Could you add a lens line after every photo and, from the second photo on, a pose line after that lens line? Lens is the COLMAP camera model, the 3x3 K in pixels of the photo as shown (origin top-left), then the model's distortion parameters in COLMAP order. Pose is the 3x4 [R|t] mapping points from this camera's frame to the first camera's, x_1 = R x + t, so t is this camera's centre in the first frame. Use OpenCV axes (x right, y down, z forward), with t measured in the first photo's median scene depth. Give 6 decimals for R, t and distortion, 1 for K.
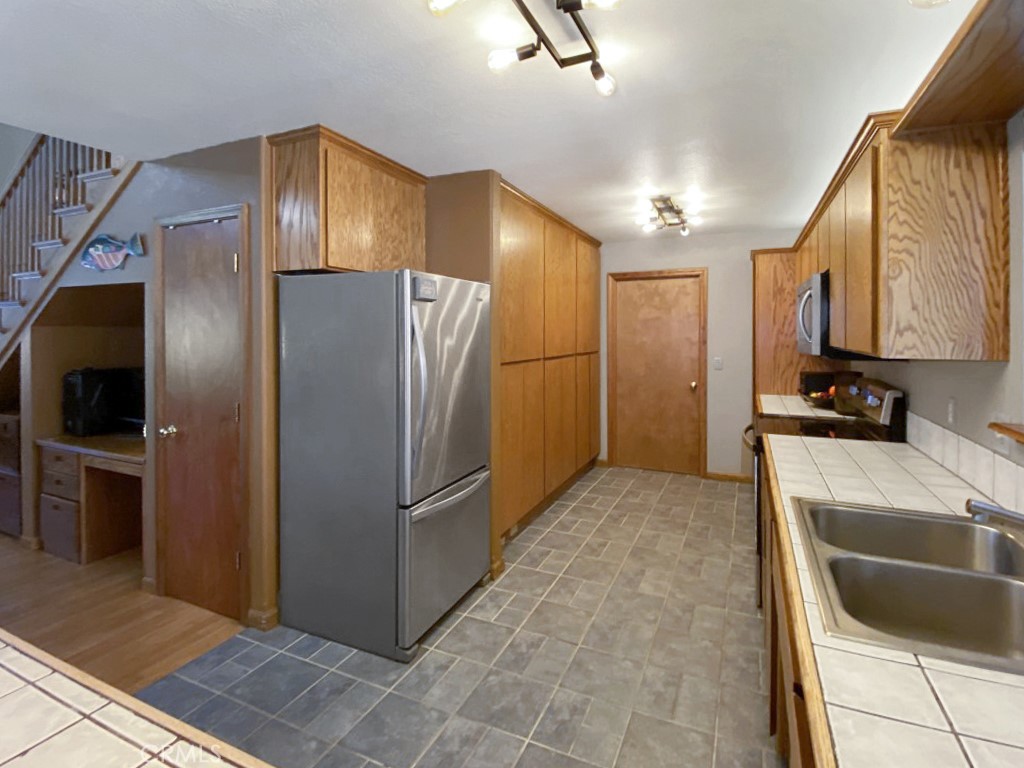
lens RADIAL K [[507.2, 0, 510.9], [0, 507.2, 344.2], [0, 0, 1]] dist [0.048266, -0.036386]
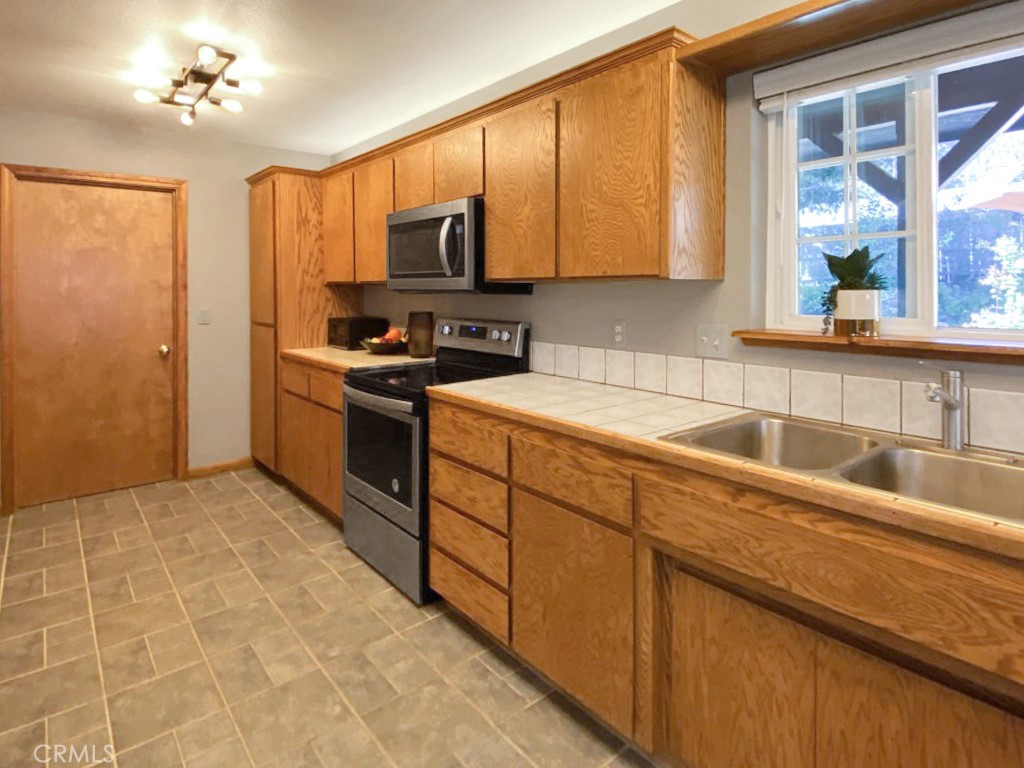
lens RADIAL K [[566.5, 0, 508.3], [0, 566.5, 297.8], [0, 0, 1]] dist [0.036056, -0.037474]
pose [[0.441724, -0.017528, 0.896980, -0.189284], [0.022522, 0.999711, 0.008444, 0.021776], [-0.896868, 0.016472, 0.441991, 0.375711]]
